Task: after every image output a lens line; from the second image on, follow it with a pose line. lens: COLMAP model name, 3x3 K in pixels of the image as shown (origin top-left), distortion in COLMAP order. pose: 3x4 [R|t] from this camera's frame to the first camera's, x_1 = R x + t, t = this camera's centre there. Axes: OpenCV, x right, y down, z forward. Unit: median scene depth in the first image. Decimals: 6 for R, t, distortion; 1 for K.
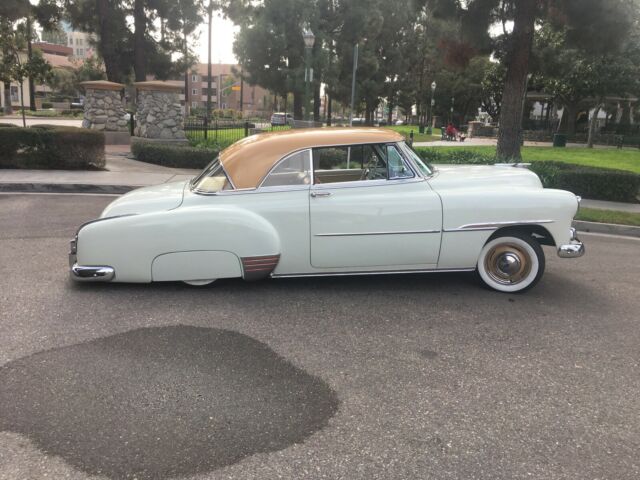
lens RADIAL K [[532.1, 0, 317.3], [0, 532.1, 237.6], [0, 0, 1]] dist [0.069315, -0.083108]
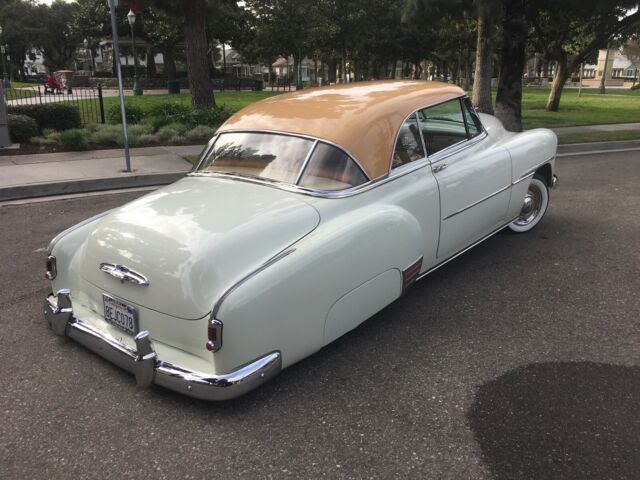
lens RADIAL K [[532.1, 0, 318.3], [0, 532.1, 238.1], [0, 0, 1]] dist [0.069315, -0.083108]
pose [[0.719822, -0.245399, 0.649334, -0.686721], [0.184621, 0.969416, 0.161704, -0.145577], [-0.669157, 0.003482, 0.743113, 0.534751]]
